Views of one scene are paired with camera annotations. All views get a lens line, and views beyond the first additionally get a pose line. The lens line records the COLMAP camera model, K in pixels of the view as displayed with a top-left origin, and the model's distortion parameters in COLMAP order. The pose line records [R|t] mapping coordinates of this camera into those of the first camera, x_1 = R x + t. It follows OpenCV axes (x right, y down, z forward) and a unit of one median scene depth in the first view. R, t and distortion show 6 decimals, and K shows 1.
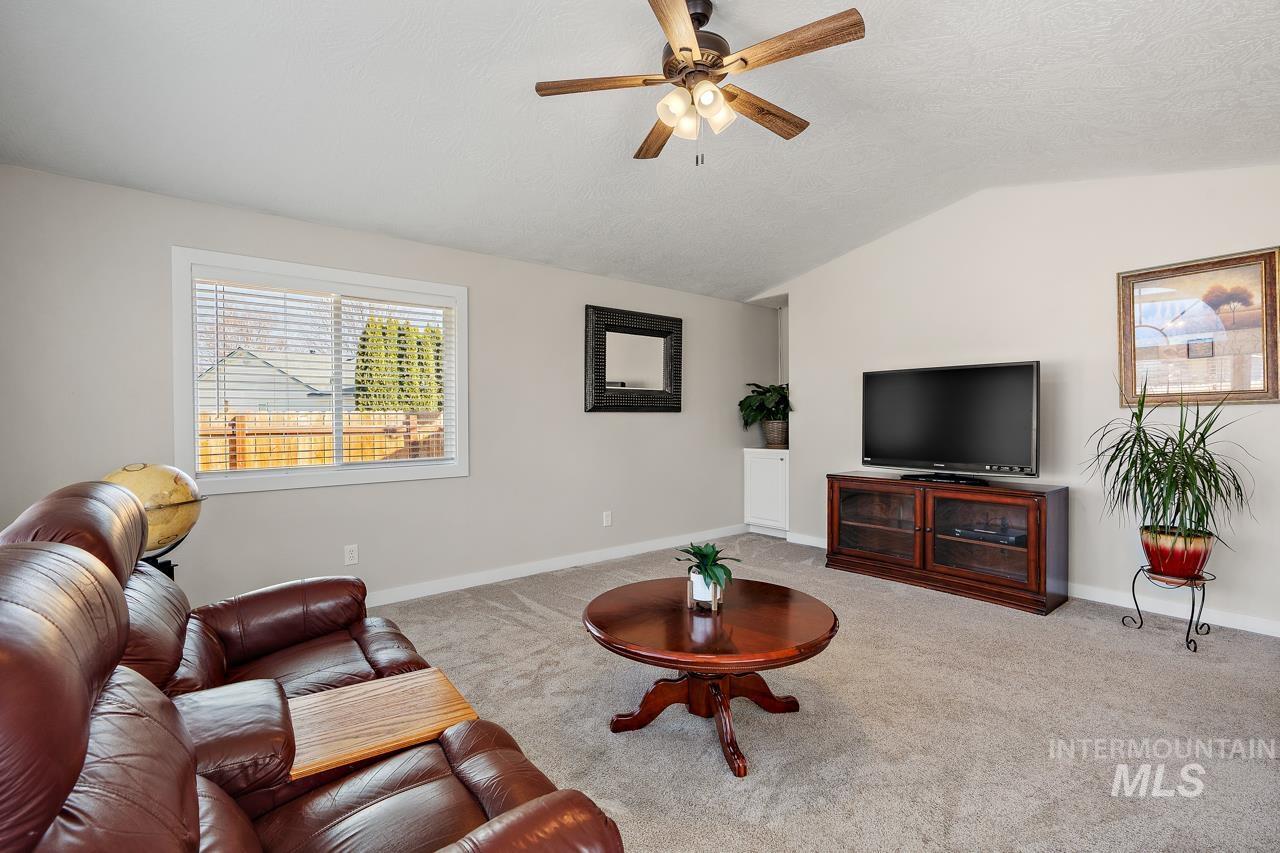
lens RADIAL K [[584.7, 0, 640.8], [0, 584.7, 421.8], [0, 0, 1]] dist [-0.001952, 0.000731]
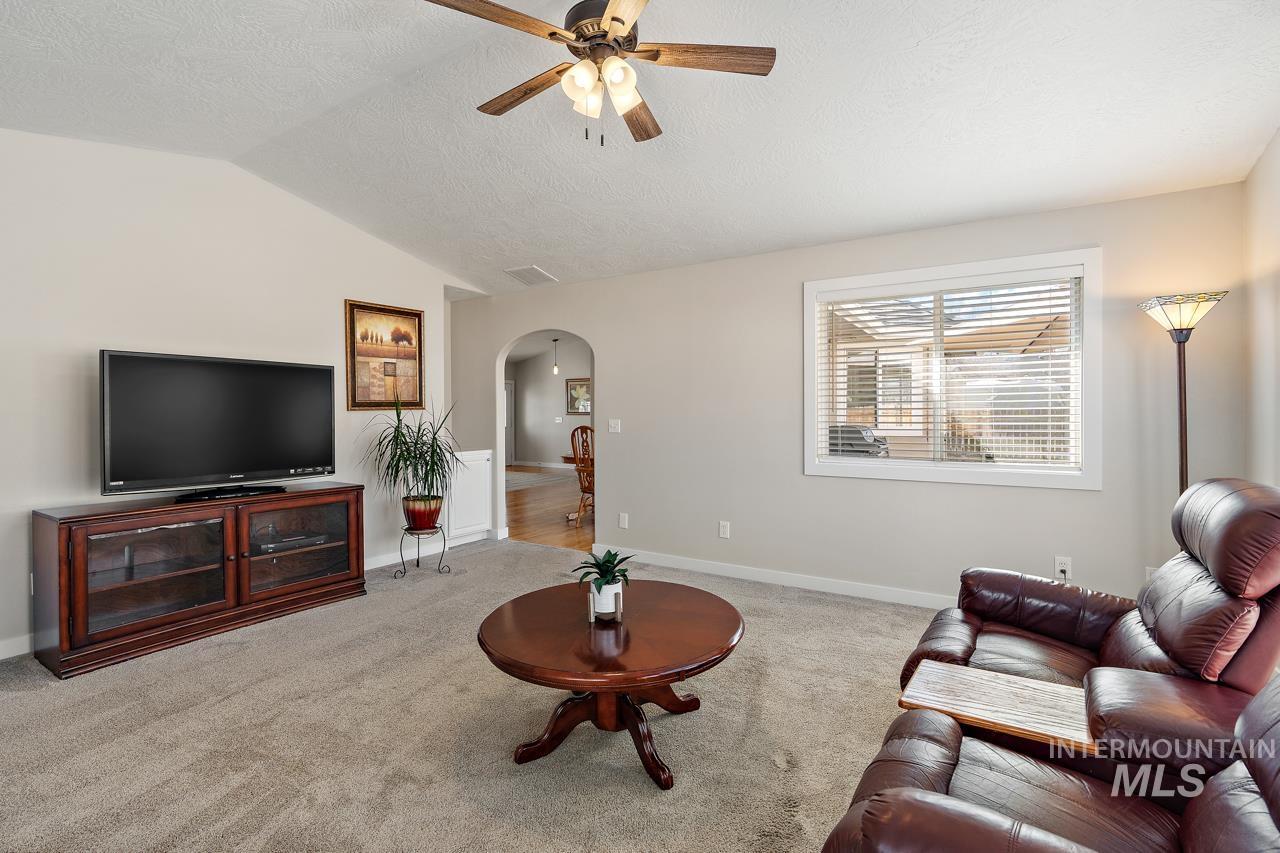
lens RADIAL K [[584.7, 0, 640.8], [0, 584.7, 421.8], [0, 0, 1]] dist [-0.001952, 0.000731]
pose [[-0.319608, -0.006096, 0.947530, -0.558578], [0.011056, 0.999887, 0.010163, -0.007325], [-0.947485, 0.013724, -0.319505, 0.871322]]
